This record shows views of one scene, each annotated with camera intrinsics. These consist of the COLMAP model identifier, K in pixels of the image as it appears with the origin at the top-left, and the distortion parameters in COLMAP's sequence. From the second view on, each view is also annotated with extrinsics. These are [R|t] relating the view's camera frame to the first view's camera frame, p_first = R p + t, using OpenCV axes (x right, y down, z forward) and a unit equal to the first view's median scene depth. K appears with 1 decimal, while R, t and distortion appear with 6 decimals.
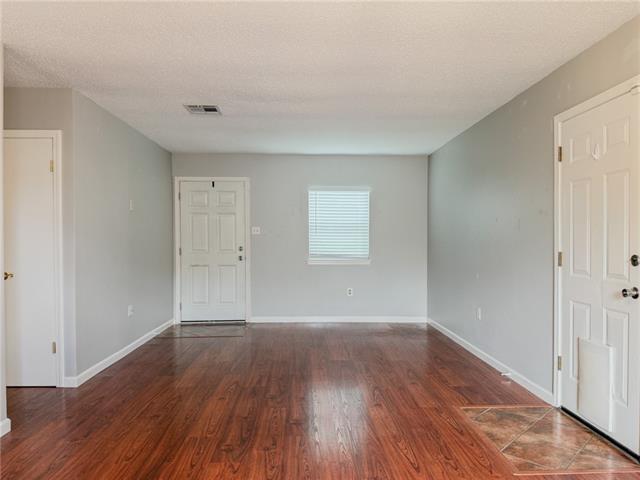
lens RADIAL K [[436.8, 0, 326.0], [0, 436.8, 238.3], [0, 0, 1]] dist [0.072694, -0.093483]
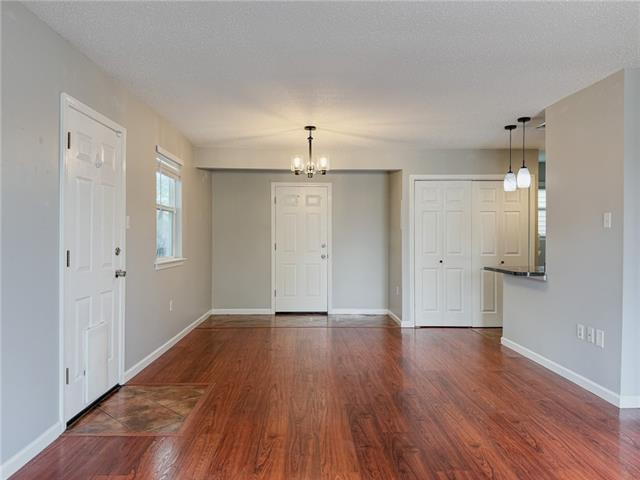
lens RADIAL K [[436.8, 0, 326.0], [0, 436.8, 238.3], [0, 0, 1]] dist [0.072694, -0.093483]
pose [[-0.999951, -0.004864, 0.008619, 0.015827], [-0.004870, 0.999988, -0.000789, 0.013166], [-0.008615, -0.000831, -0.999963, 2.076954]]
